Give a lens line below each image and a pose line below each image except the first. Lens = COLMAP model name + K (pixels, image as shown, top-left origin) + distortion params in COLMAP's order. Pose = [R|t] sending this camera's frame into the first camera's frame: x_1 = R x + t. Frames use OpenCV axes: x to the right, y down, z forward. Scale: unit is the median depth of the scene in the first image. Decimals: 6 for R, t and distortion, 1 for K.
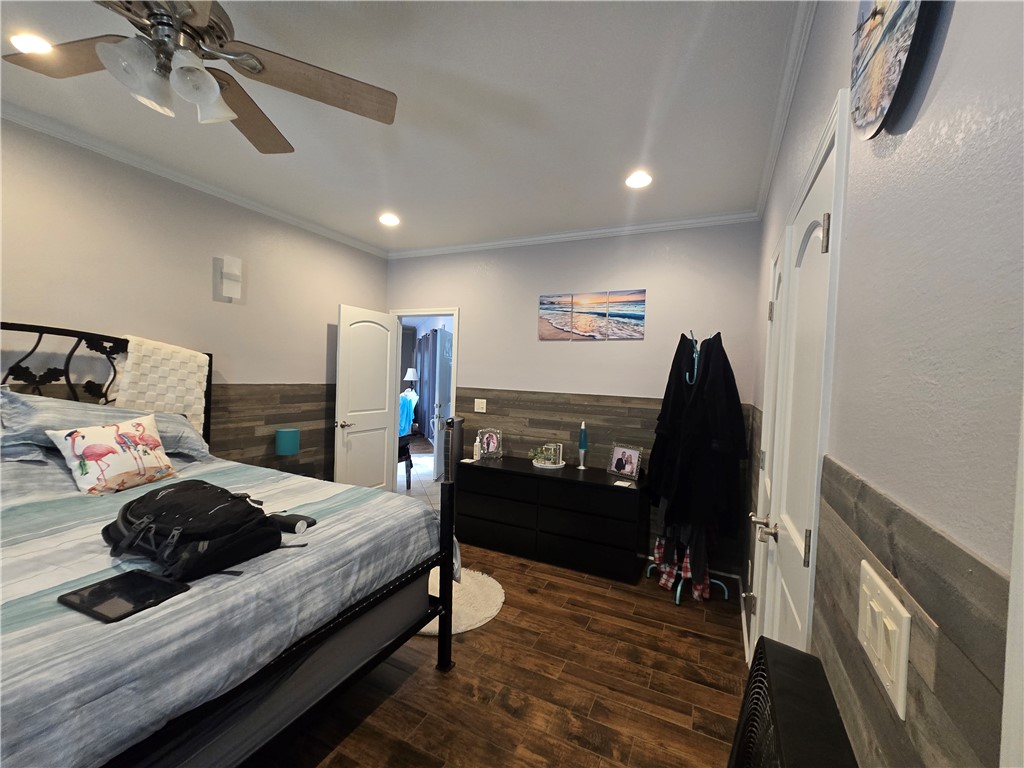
lens RADIAL K [[411.3, 0, 513.4], [0, 411.3, 380.7], [0, 0, 1]] dist [-0.001212, -0.001488]
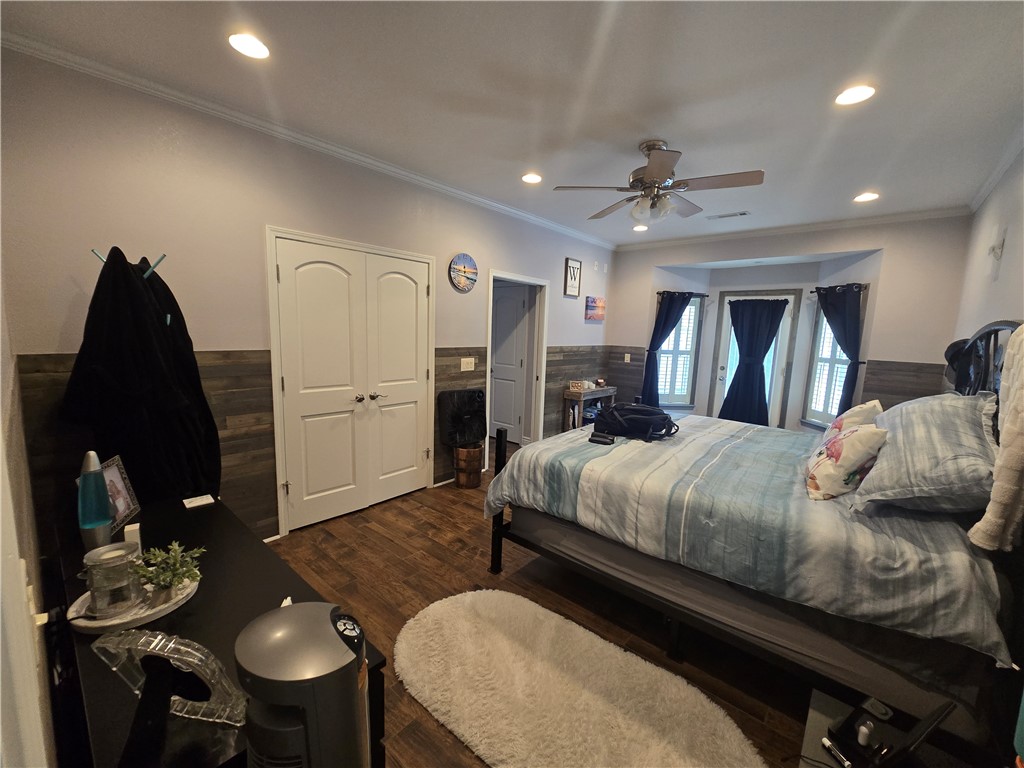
lens RADIAL K [[411.3, 0, 513.0], [0, 411.3, 388.6], [0, 0, 1]] dist [-0.001212, -0.001488]
pose [[-0.963131, -0.093077, 0.252418, -0.360802], [-0.053124, 0.985570, 0.160719, -0.042691], [-0.263735, 0.141384, -0.954177, 1.574141]]
